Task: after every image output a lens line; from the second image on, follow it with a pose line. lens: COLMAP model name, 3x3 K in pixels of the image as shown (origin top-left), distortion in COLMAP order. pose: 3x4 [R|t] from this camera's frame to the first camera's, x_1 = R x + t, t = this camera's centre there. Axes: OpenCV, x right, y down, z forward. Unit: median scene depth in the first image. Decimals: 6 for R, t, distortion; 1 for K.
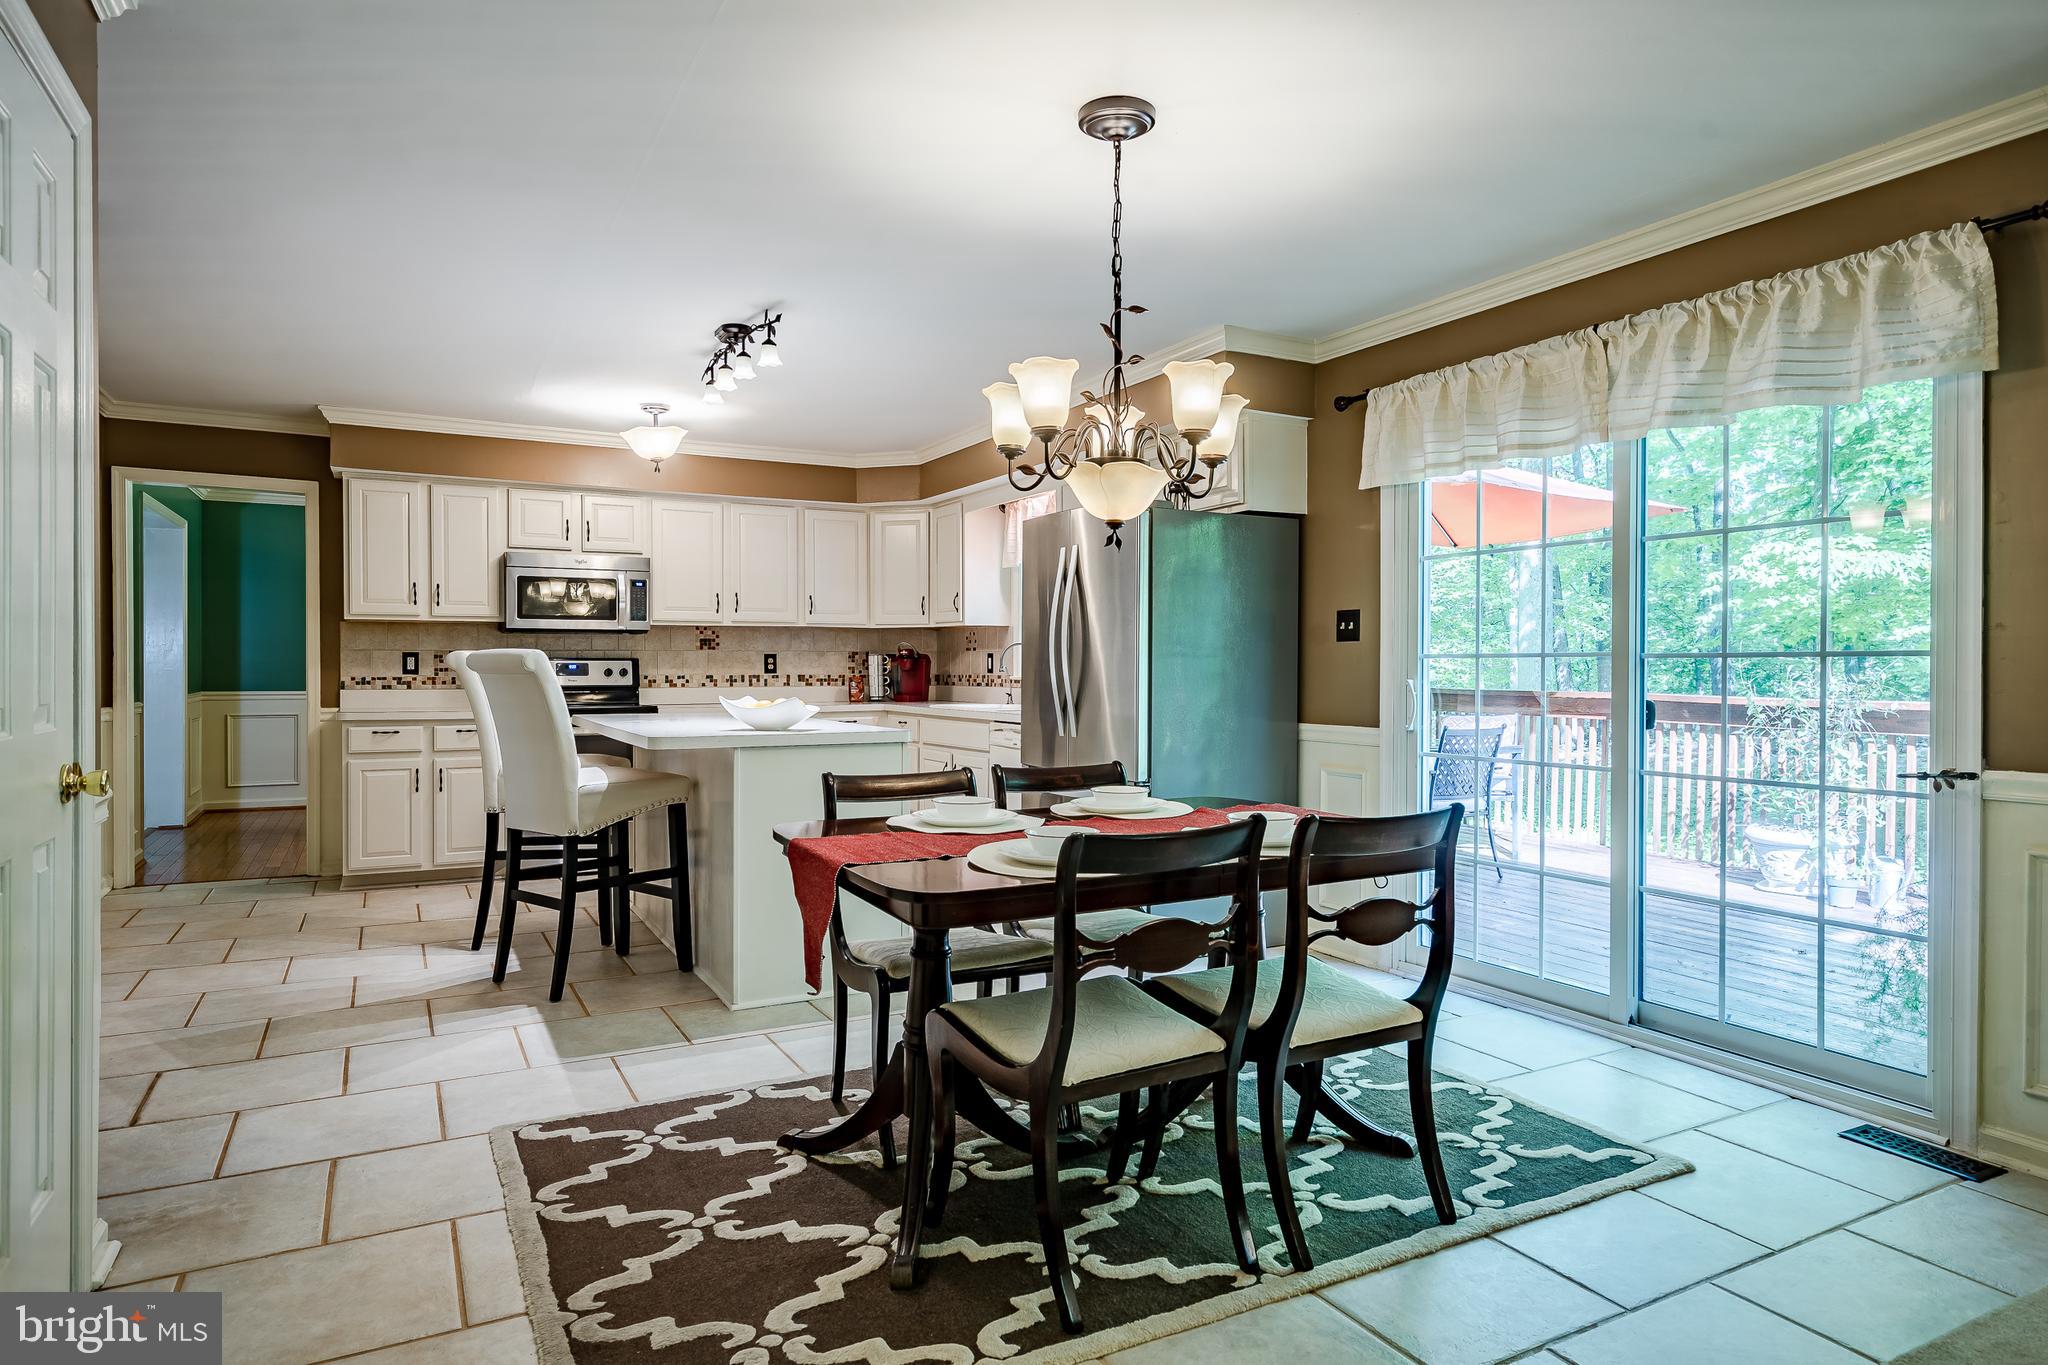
lens RADIAL K [[1177.0, 0, 1024.8], [0, 1177.0, 671.3], [0, 0, 1]] dist [-0.002367, 0.000743]
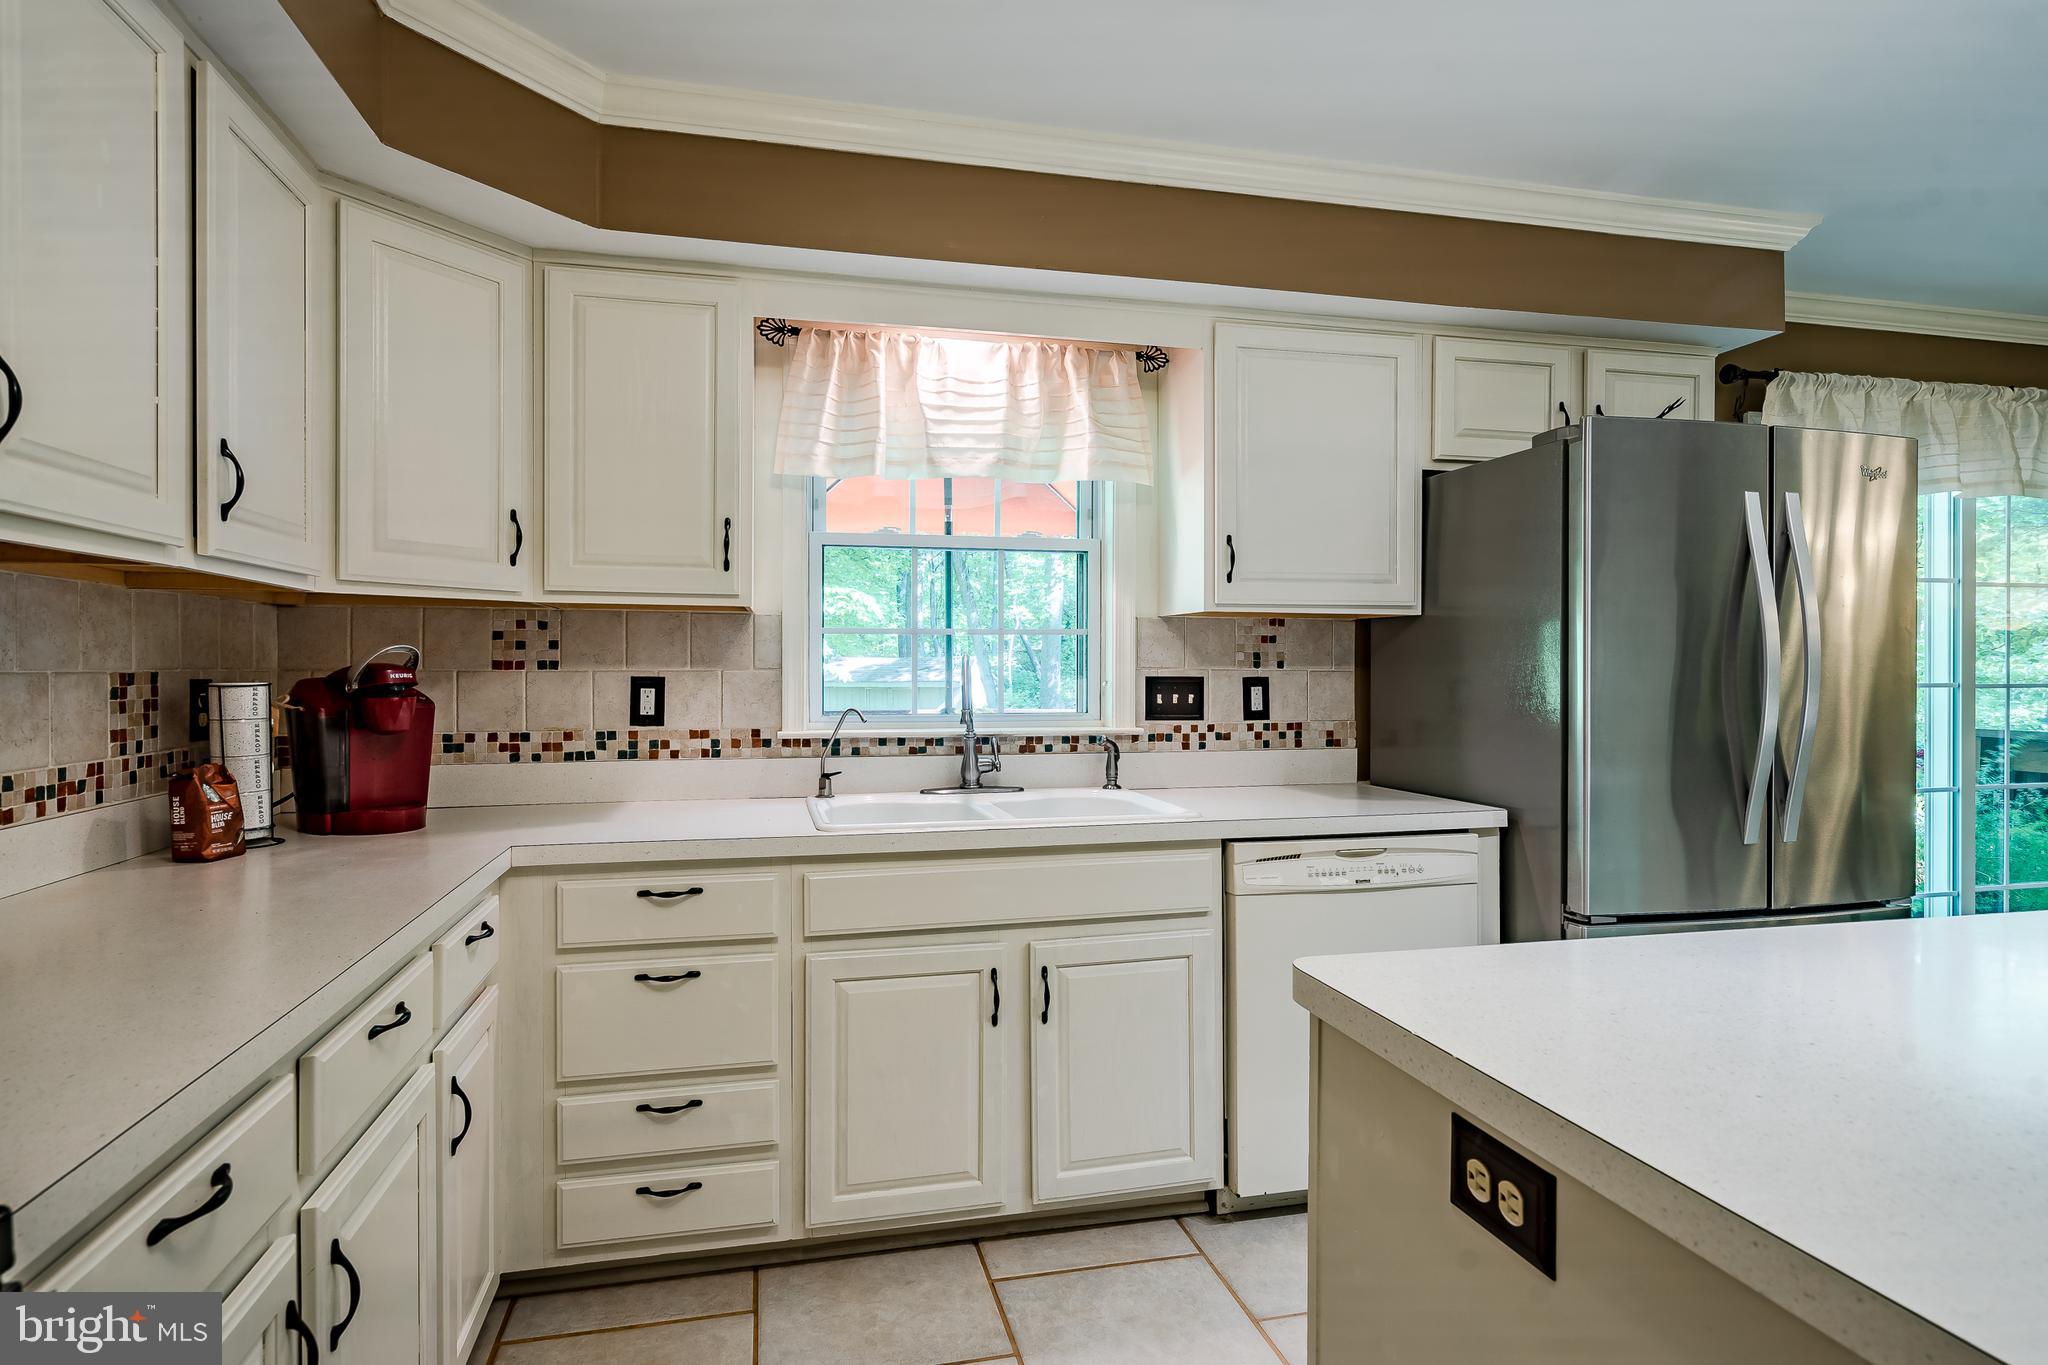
lens RADIAL K [[1044.1, 0, 985.1], [0, 1044.1, 668.1], [0, 0, 1]] dist [0.007853, 0.000531]
pose [[0.267479, -0.002703, 0.963560, -0.379217], [0.004939, 0.999987, 0.001434, -0.020171], [-0.963551, 0.004376, 0.267488, 0.878209]]
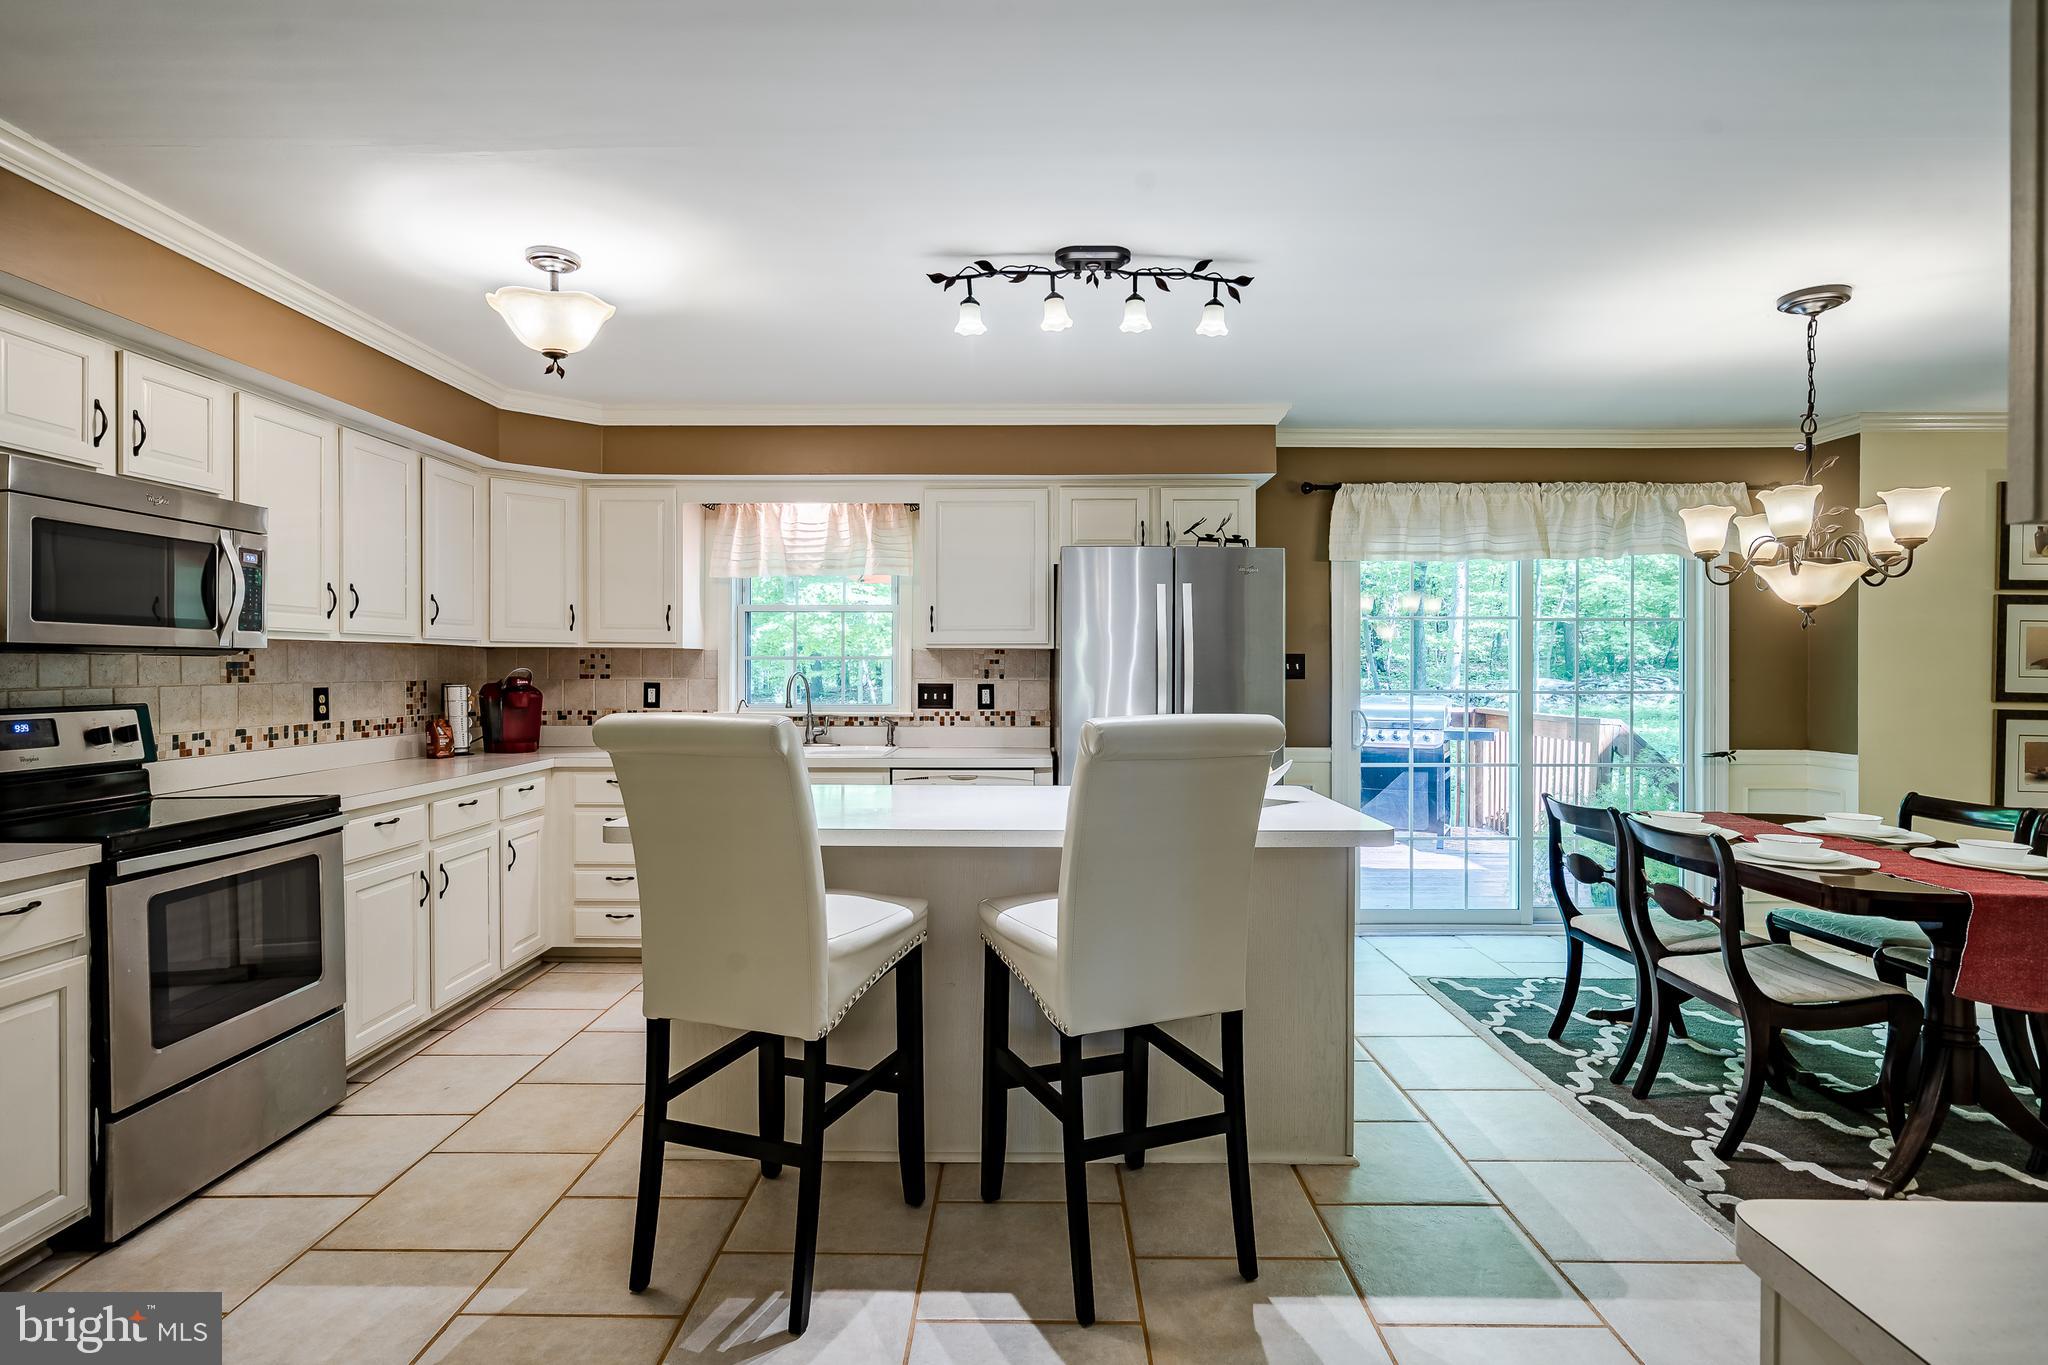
lens RADIAL K [[1006.0, 0, 1008.0], [0, 1006.0, 665.0], [0, 0, 1]] dist [-0.014189, 0.000190]
pose [[0.488305, 0.002279, 0.872670, -0.550748], [0.003936, 0.999981, -0.004813, -0.025397], [-0.872664, 0.005785, 0.488286, 0.516274]]
